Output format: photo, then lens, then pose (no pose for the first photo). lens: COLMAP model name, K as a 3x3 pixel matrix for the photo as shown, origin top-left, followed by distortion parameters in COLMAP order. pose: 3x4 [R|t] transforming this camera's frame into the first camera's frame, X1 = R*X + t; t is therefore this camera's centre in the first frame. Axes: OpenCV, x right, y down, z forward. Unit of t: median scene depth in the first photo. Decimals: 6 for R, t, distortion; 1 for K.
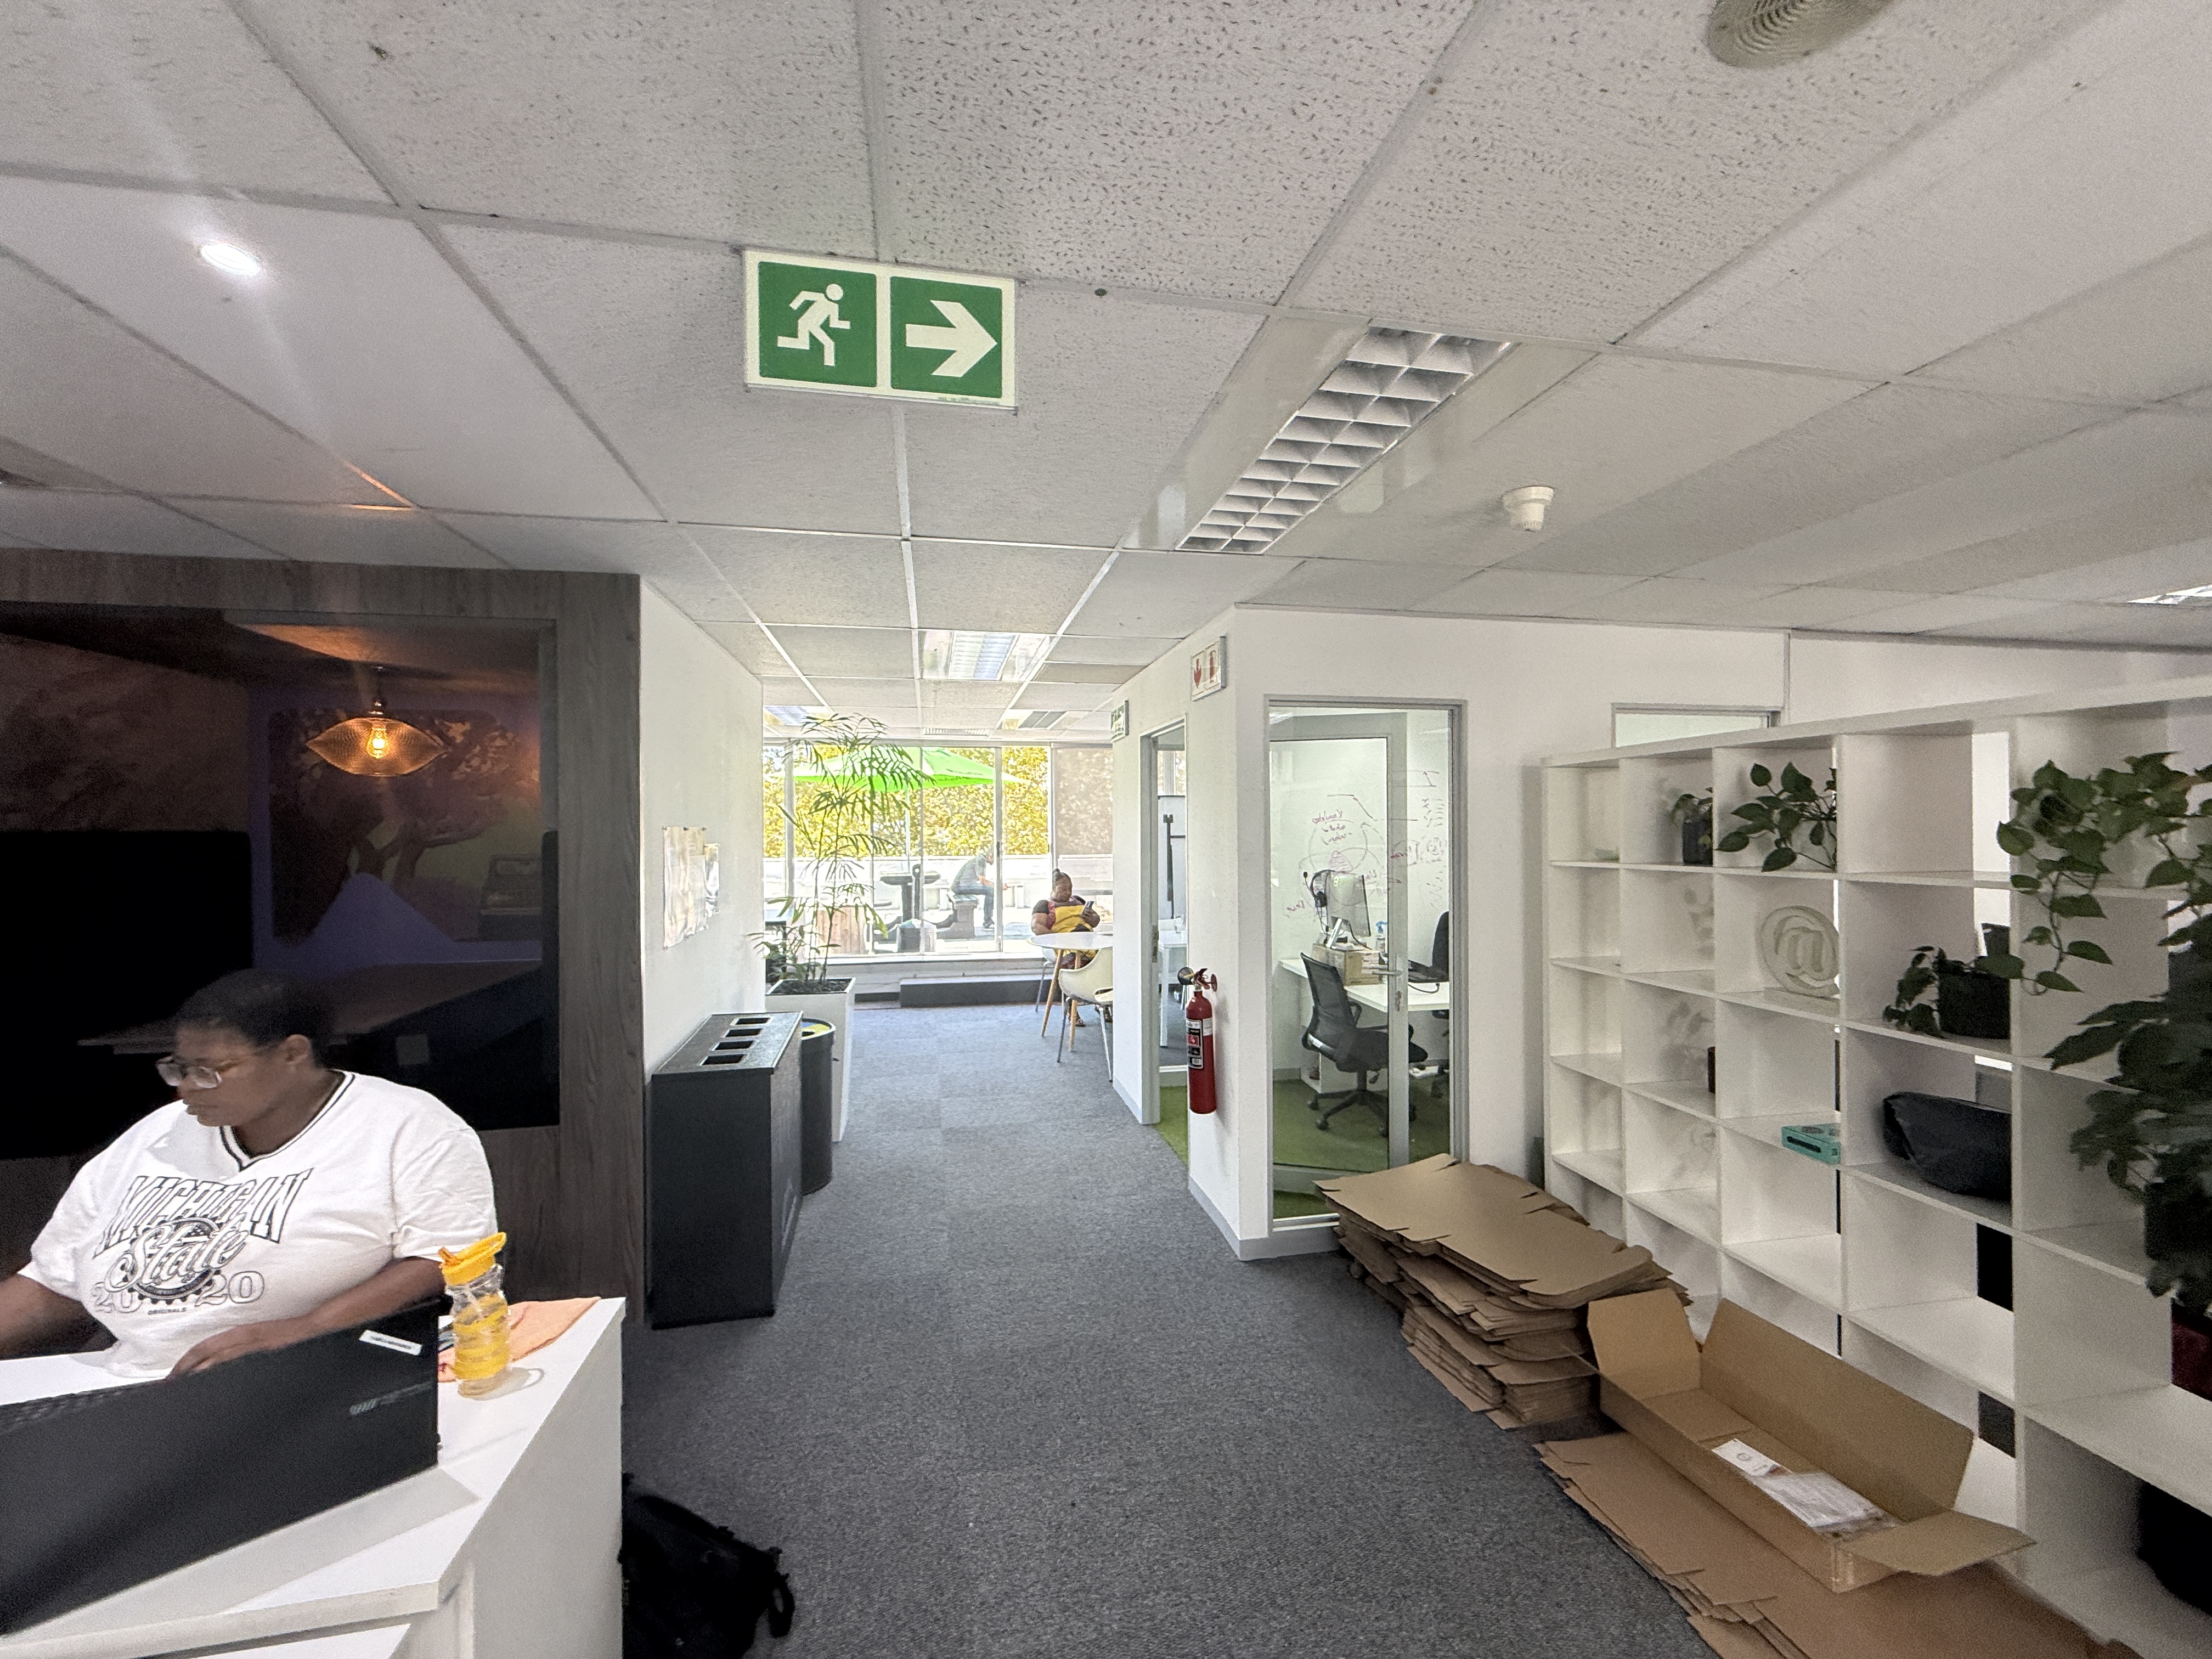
lens RADIAL K [[884.7, 0, 1103.8], [0, 884.7, 831.2], [0, 0, 1]] dist [0.001882, -0.000600]
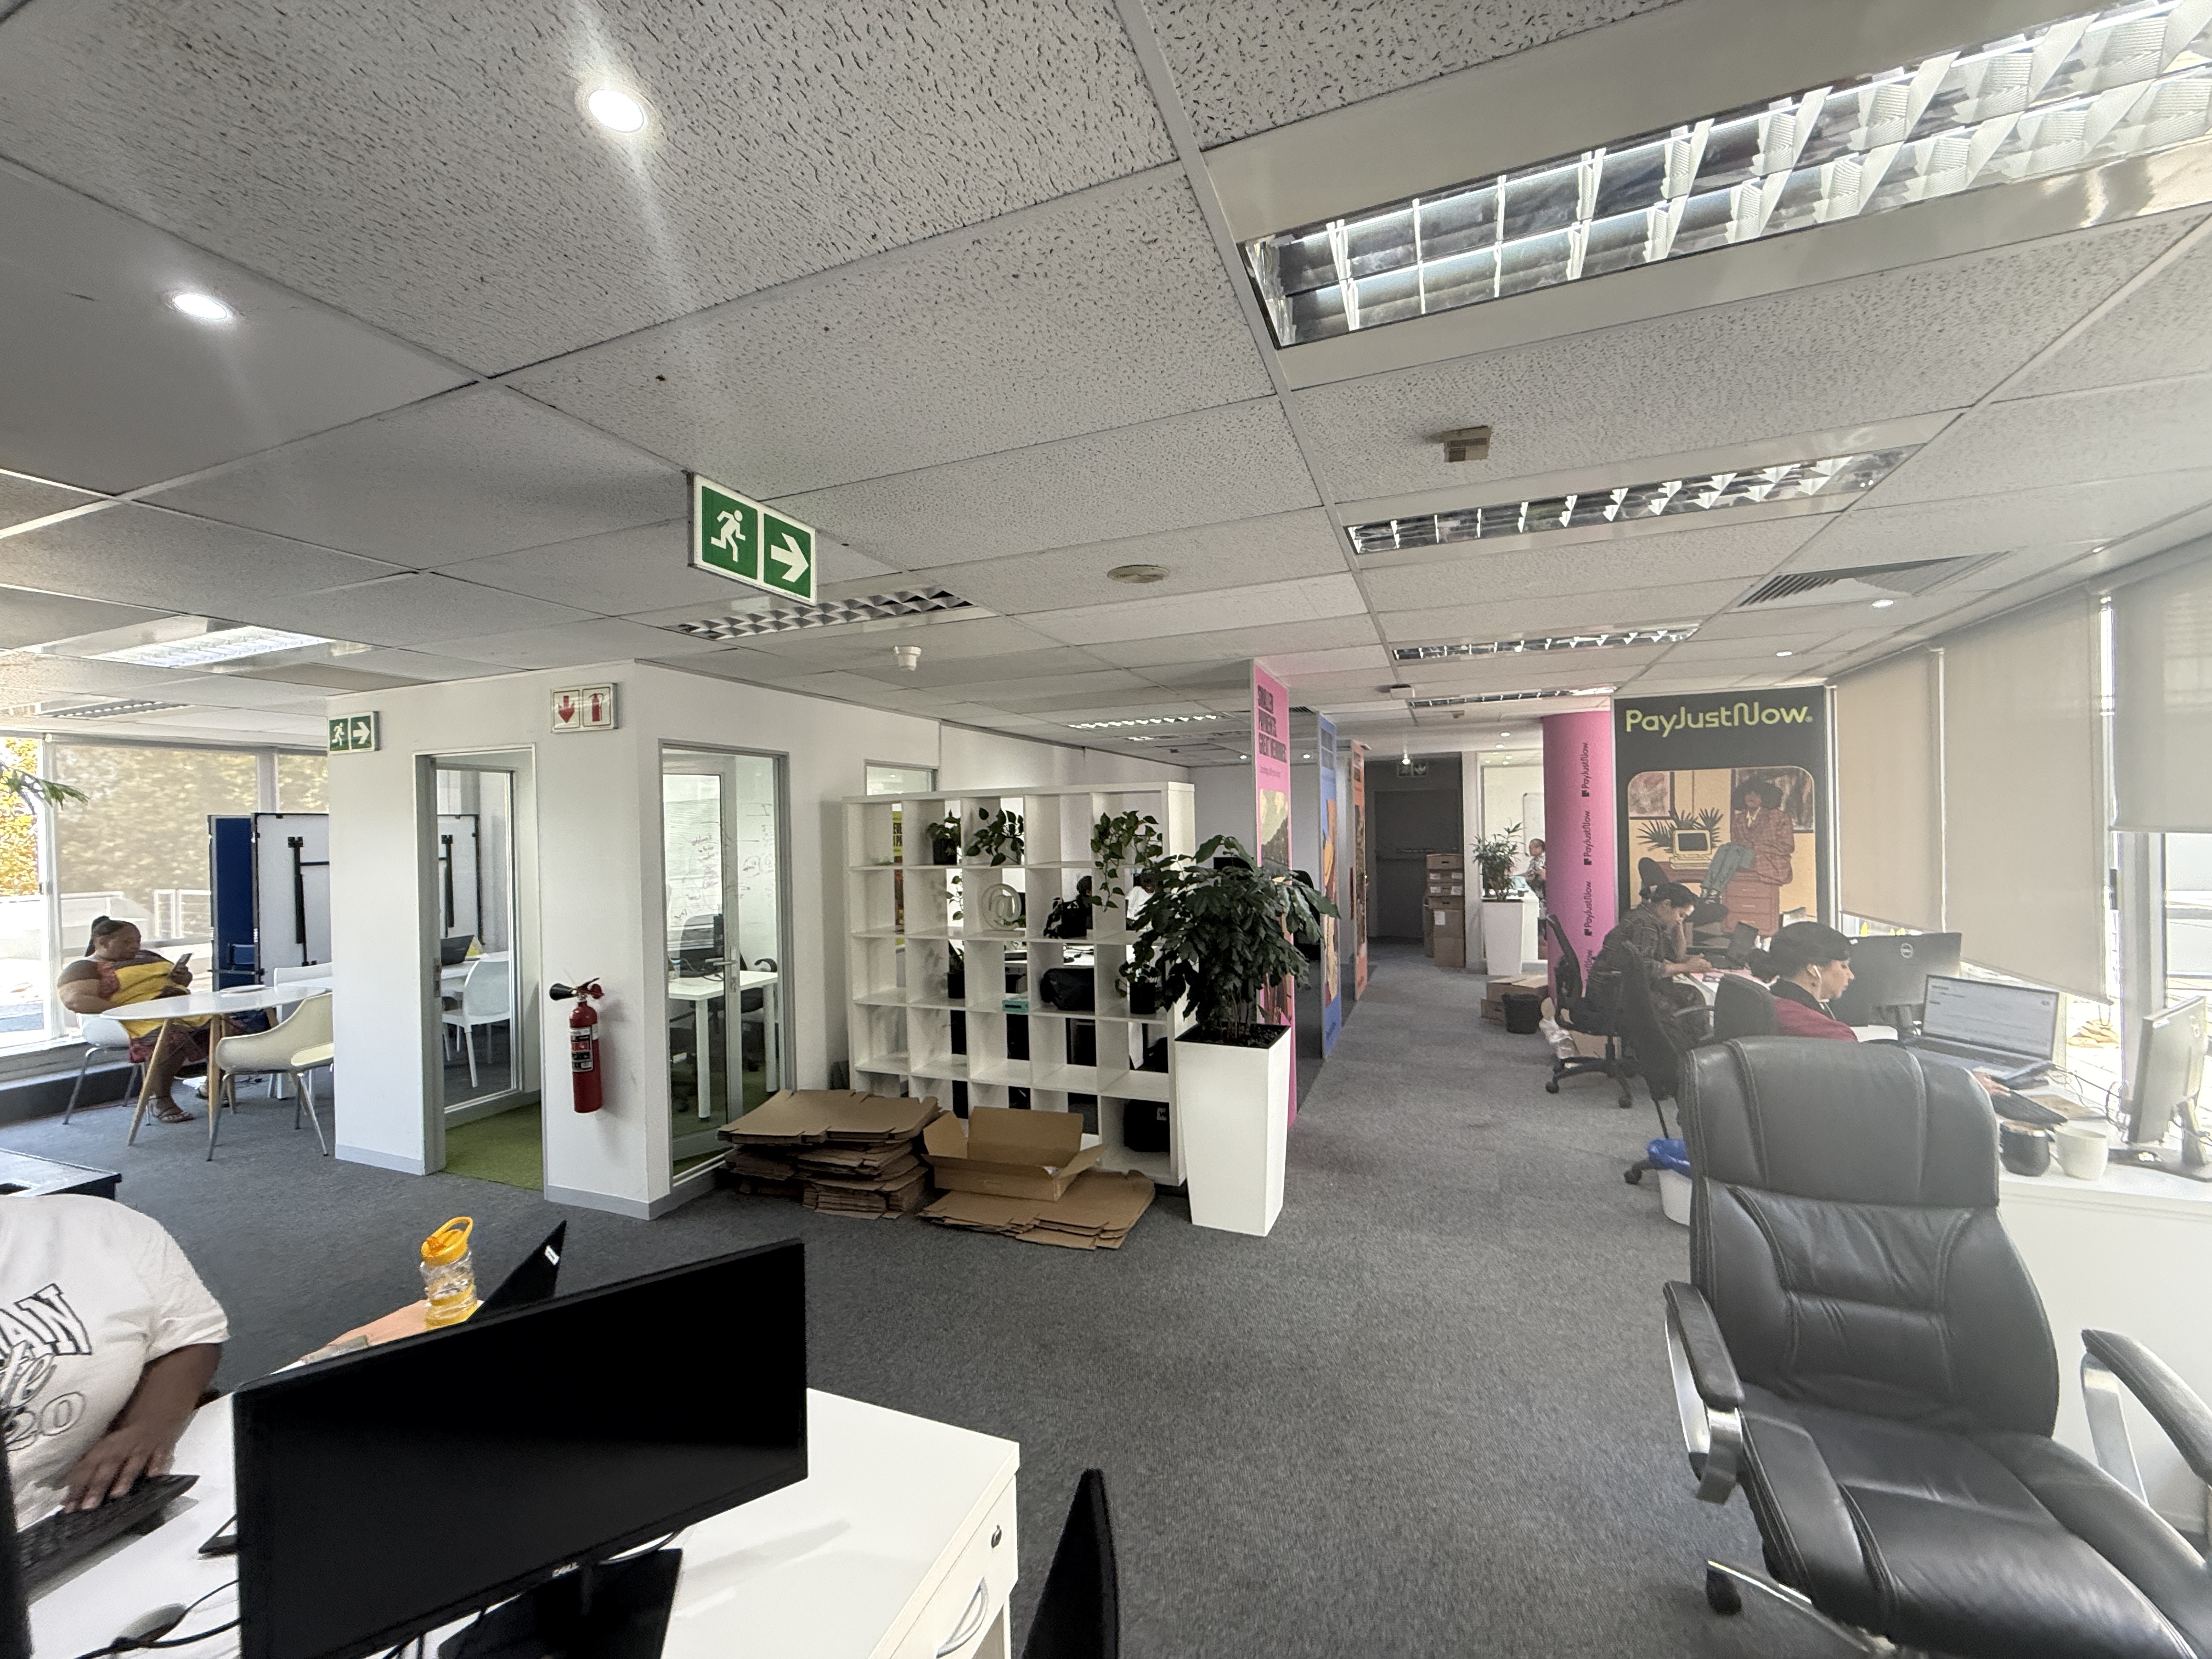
lens RADIAL K [[884.7, 0, 1101.9], [0, 884.7, 831.6], [0, 0, 1]] dist [0.001882, -0.000600]
pose [[0.541261, -0.010904, 0.840784, -0.657132], [0.023239, 0.999728, -0.001995, -0.016860], [-0.840533, 0.020619, 0.541367, -0.193040]]
